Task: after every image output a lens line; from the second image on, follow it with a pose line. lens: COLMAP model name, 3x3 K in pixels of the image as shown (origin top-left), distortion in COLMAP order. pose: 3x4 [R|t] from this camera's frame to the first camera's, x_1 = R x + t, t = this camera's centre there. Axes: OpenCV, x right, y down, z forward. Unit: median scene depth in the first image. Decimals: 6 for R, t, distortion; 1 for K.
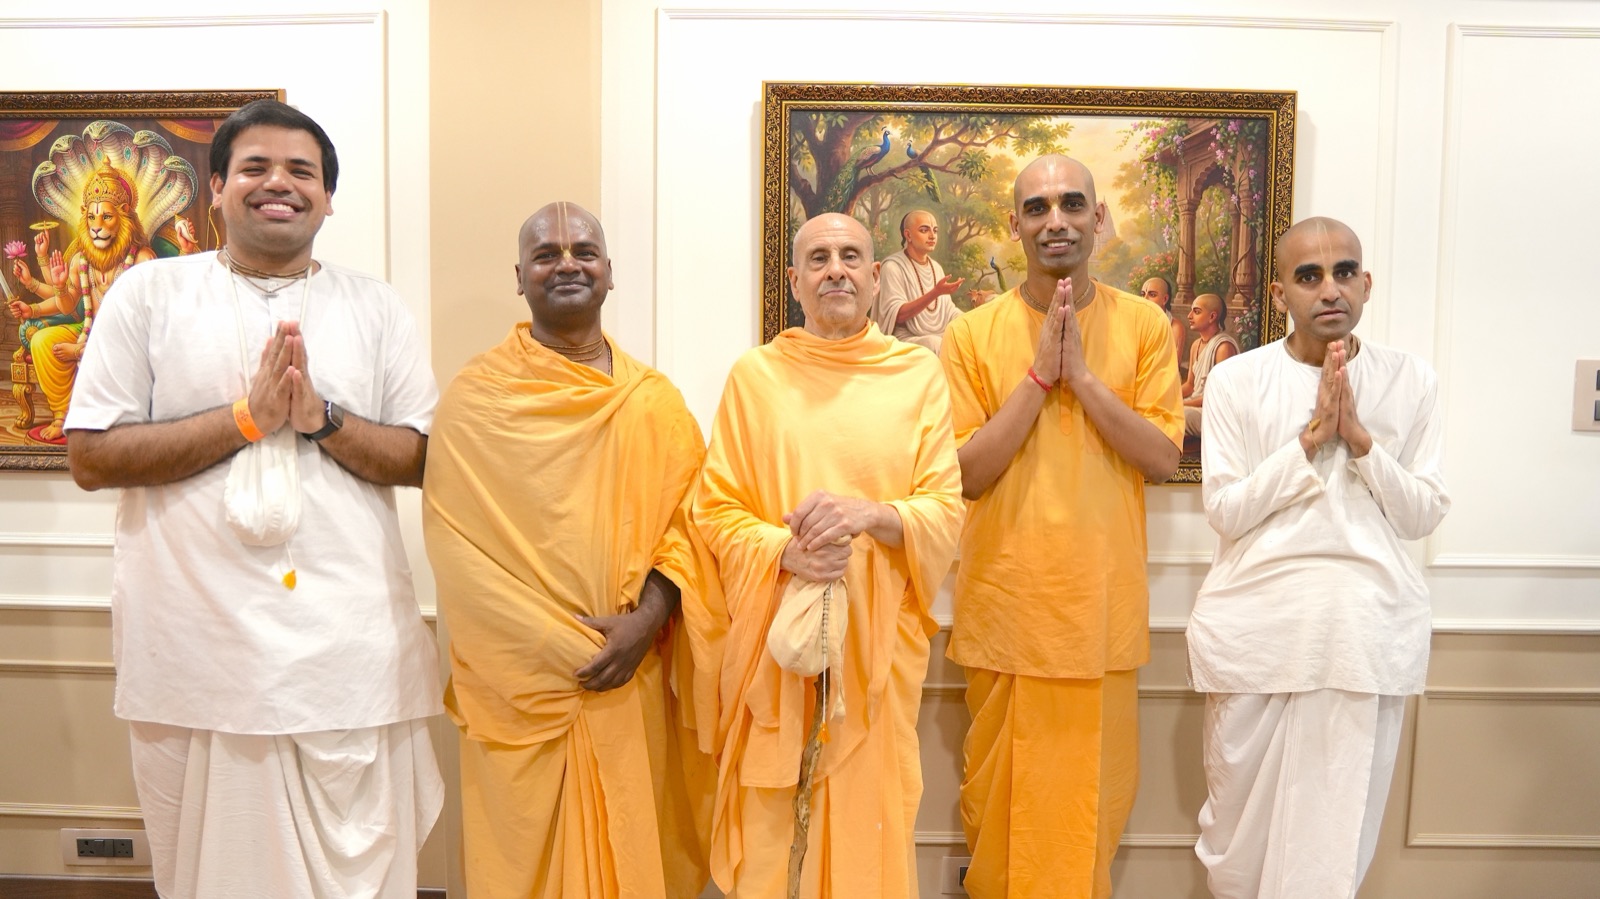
lens RADIAL K [[1207.0, 0, 827.0], [0, 1207.0, 456.8], [0, 0, 1]] dist [-0.120241, 0.085670]
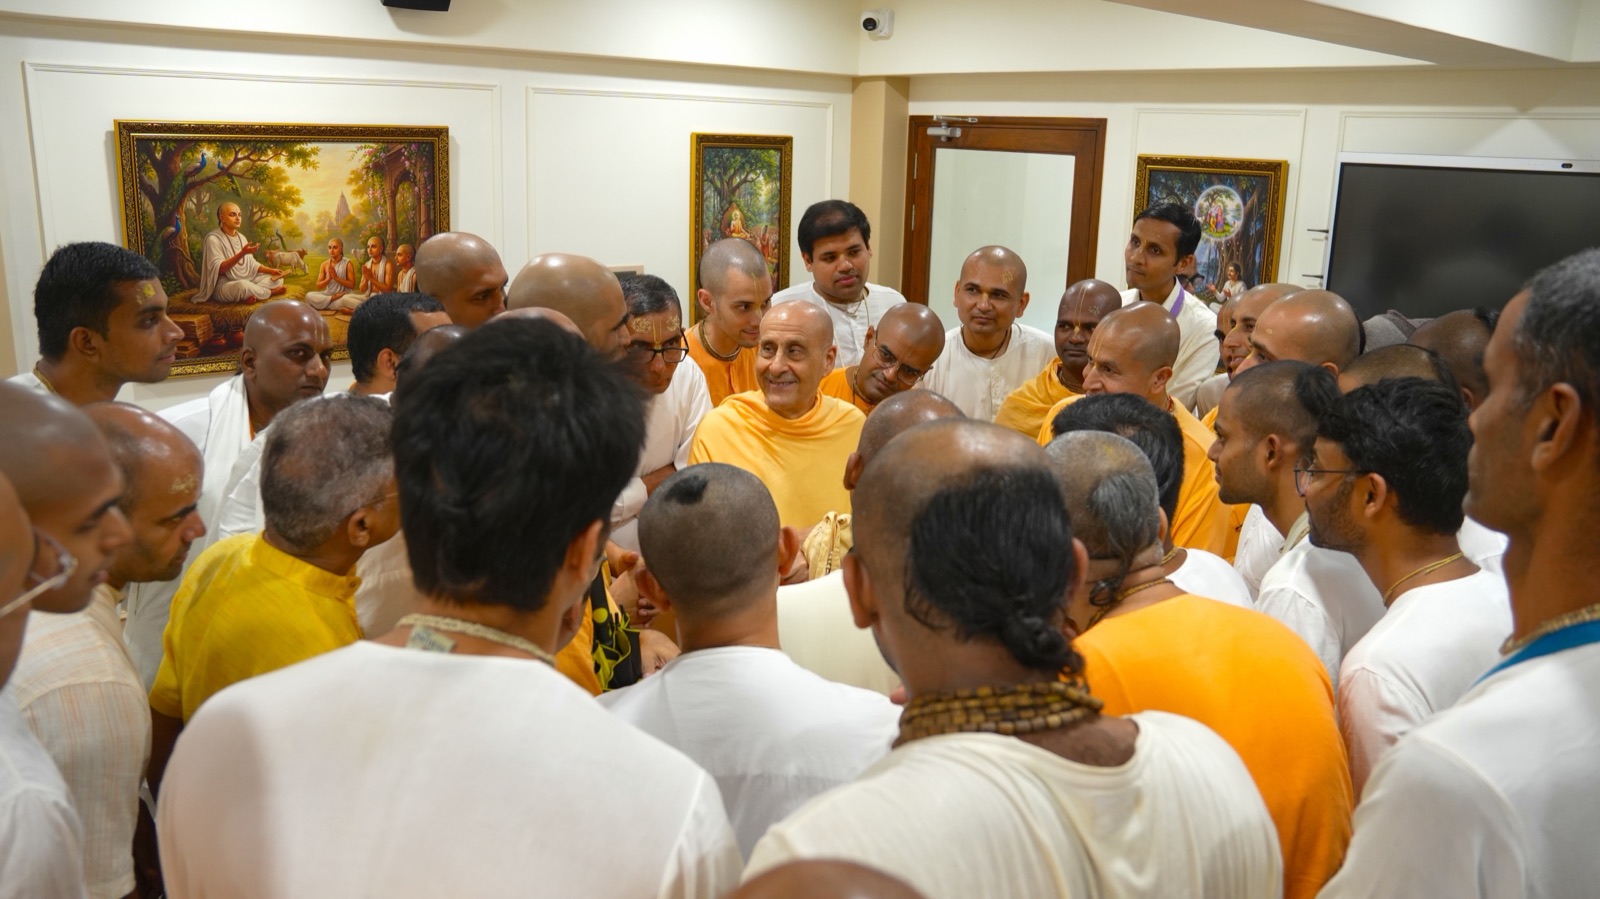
lens RADIAL K [[1207.0, 0, 802.0], [0, 1207.0, 445.9], [0, 0, 1]] dist [-0.120241, 0.085670]
pose [[0.755493, -0.148040, 0.638212, -0.392730], [0.035596, 0.981973, 0.185641, -0.151020], [-0.654189, -0.117532, 0.747143, -0.705438]]
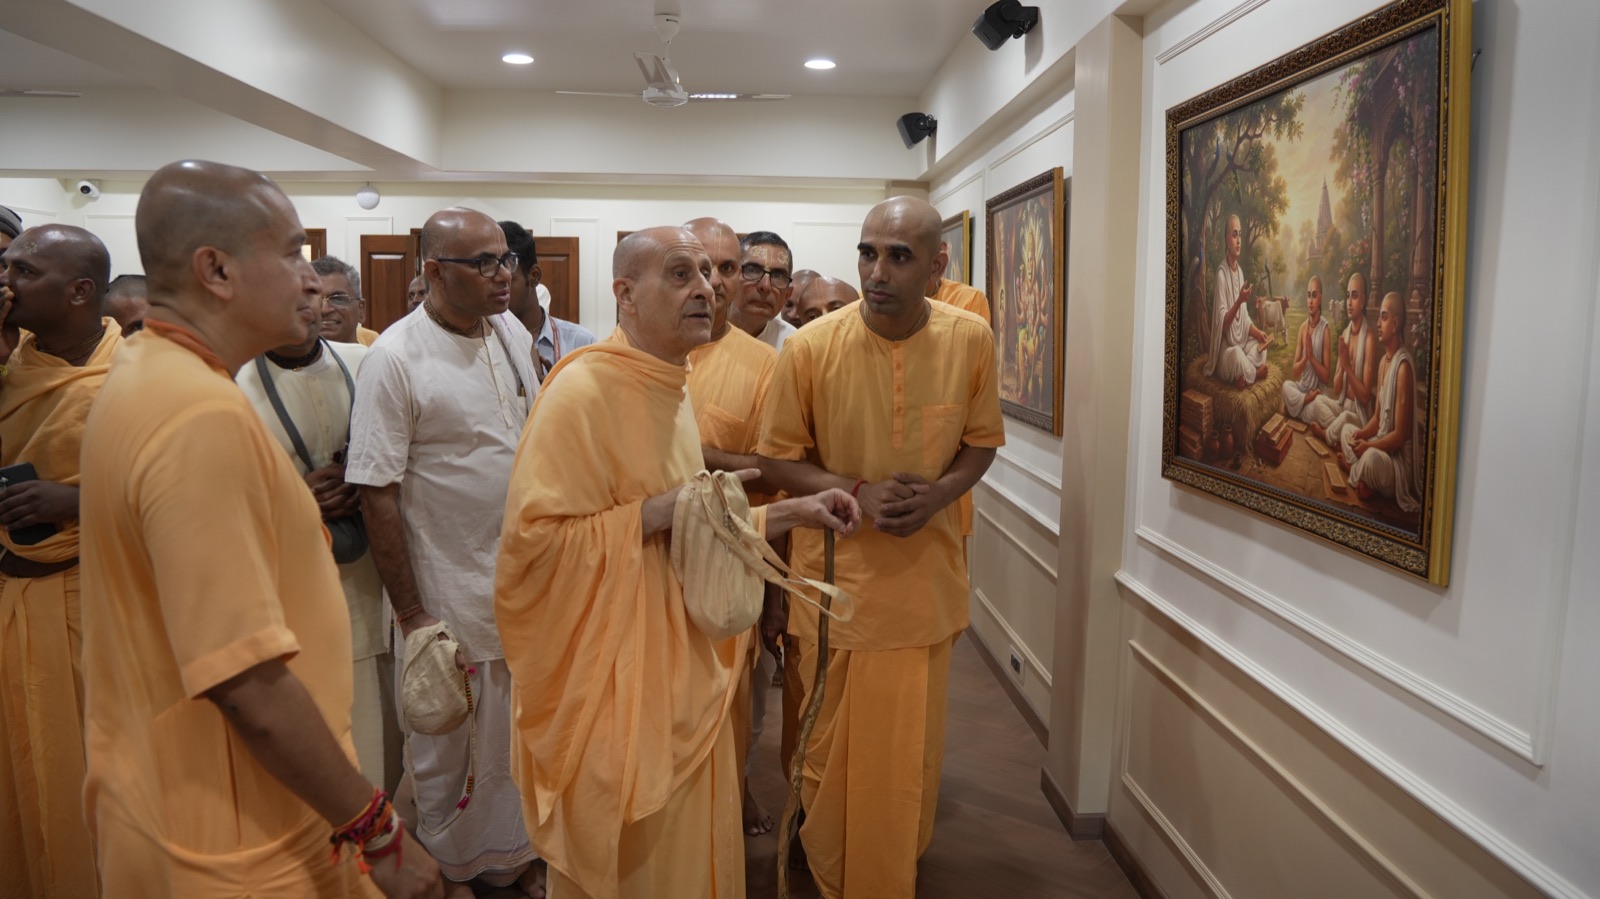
lens RADIAL K [[1207.0, 0, 797.0], [0, 1207.0, 451.7], [0, 0, 1]] dist [-0.120241, 0.085670]
pose [[0.049902, 0.101589, -0.993574, 1.016278], [-0.107295, 0.989602, 0.095794, -0.072490], [0.992974, 0.101825, 0.060283, 0.622179]]
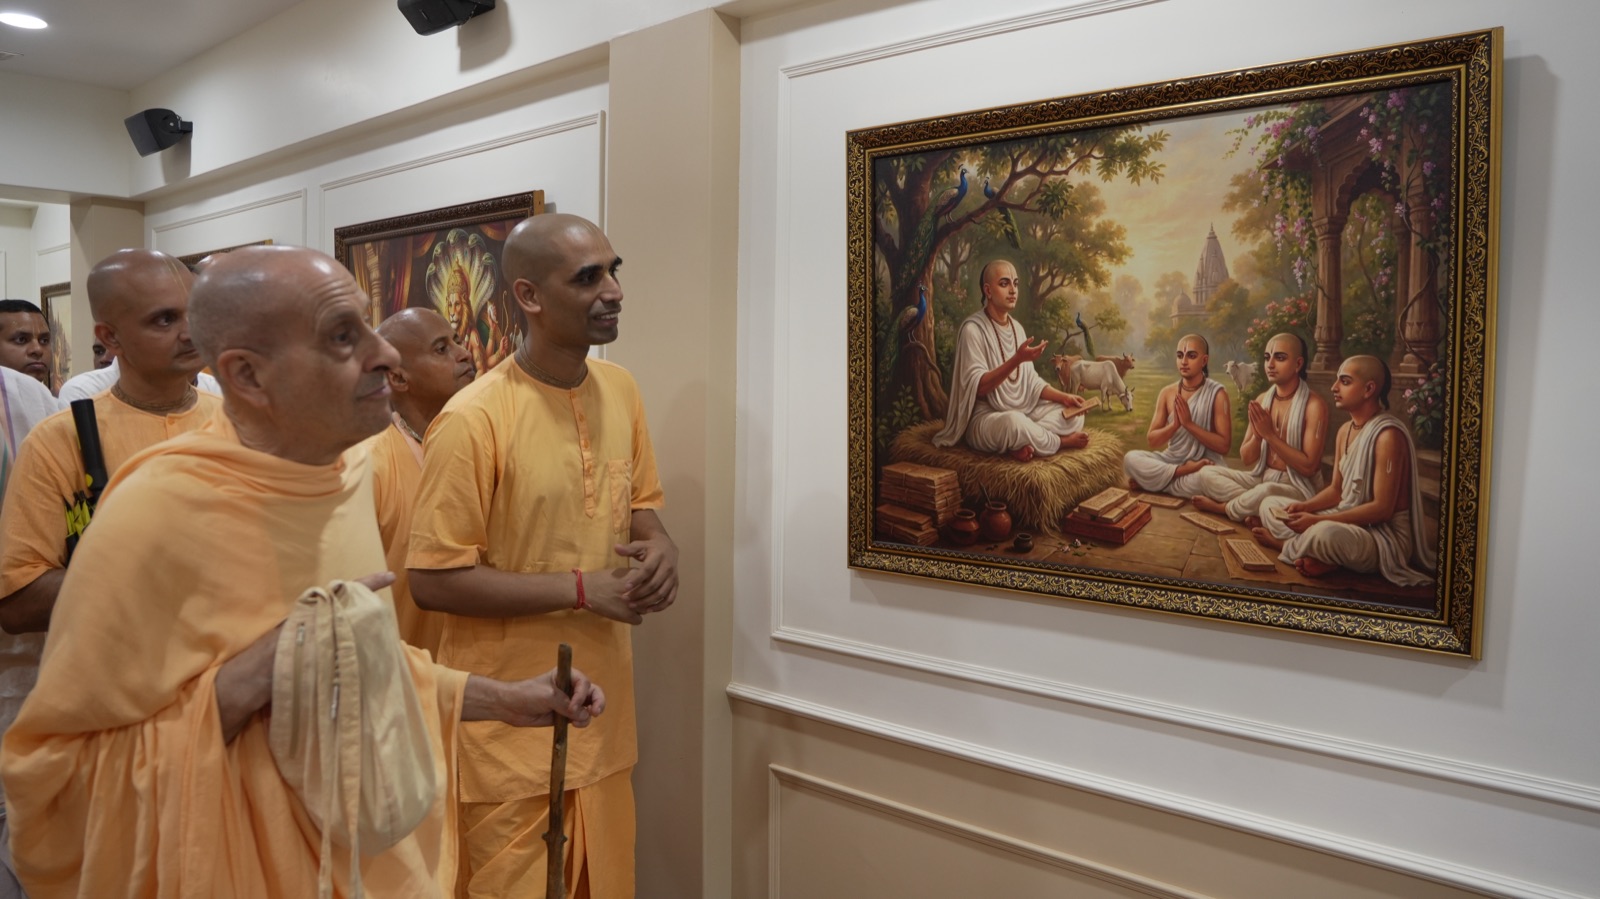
lens RADIAL K [[1207.0, 0, 808.3], [0, 1207.0, 456.8], [0, 0, 1]] dist [-0.120241, 0.085670]
pose [[0.741795, 0.040912, -0.669377, 0.540009], [-0.066612, 0.997696, -0.012840, -0.051213], [0.667310, 0.054113, 0.742812, 0.308247]]
